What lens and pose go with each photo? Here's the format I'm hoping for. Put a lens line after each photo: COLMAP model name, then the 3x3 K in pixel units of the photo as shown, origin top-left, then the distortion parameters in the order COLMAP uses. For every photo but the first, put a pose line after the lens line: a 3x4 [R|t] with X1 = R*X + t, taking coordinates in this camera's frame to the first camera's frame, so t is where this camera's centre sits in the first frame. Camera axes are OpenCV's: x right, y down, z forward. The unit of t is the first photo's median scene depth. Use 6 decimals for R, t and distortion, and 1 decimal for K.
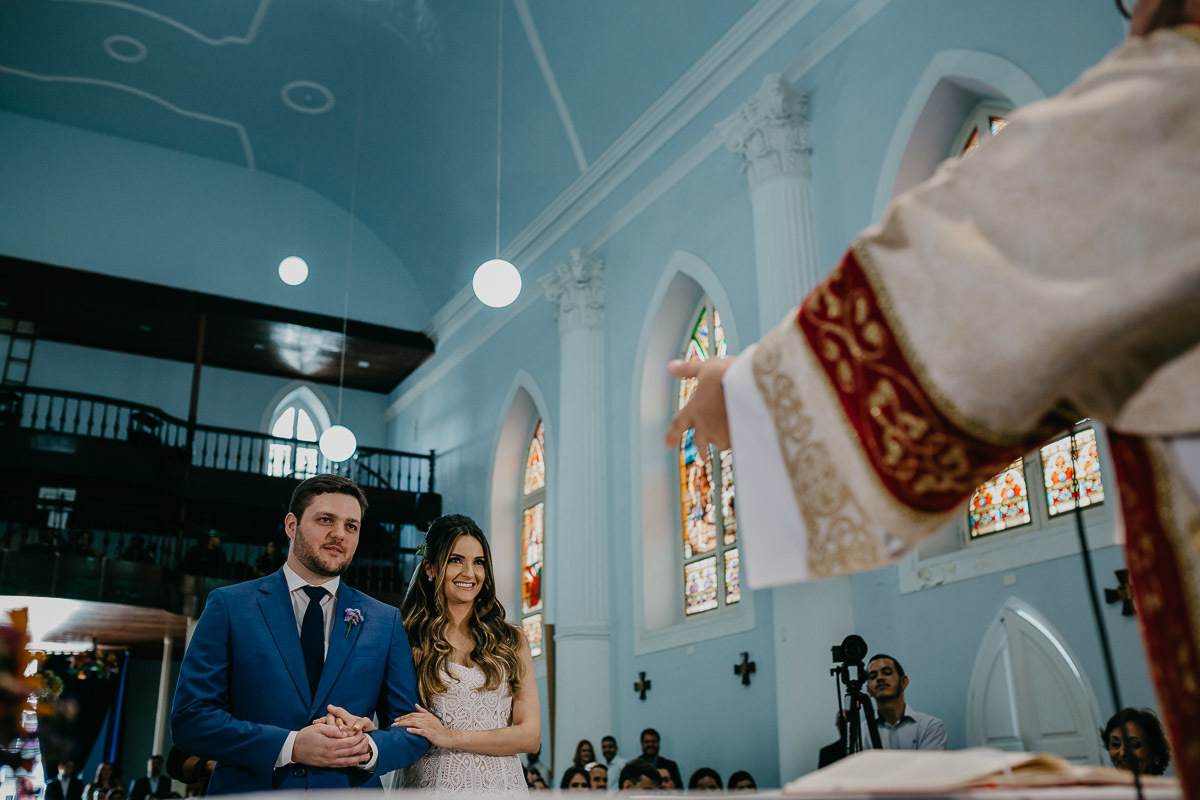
lens RADIAL K [[1164.2, 0, 601.8], [0, 1164.2, 398.9], [0, 0, 1]] dist [-0.025480, 0.000000]
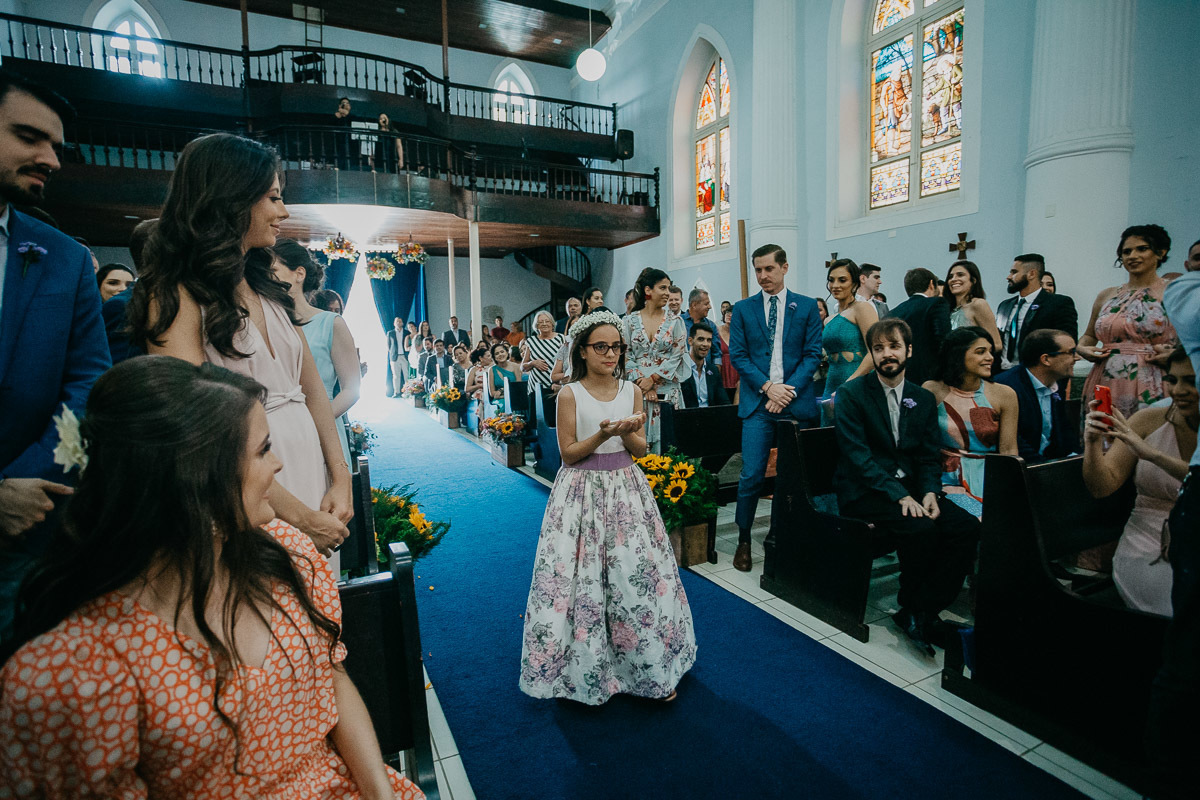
lens RADIAL K [[623.9, 0, 600.1], [0, 623.9, 392.1], [0, 0, 1]] dist [-0.042227, 0.011138]
pose [[0.998102, 0.004438, -0.061416, -0.147480], [0.021220, 0.911507, 0.410736, 0.069692], [0.057804, -0.411260, 0.909683, 0.234365]]
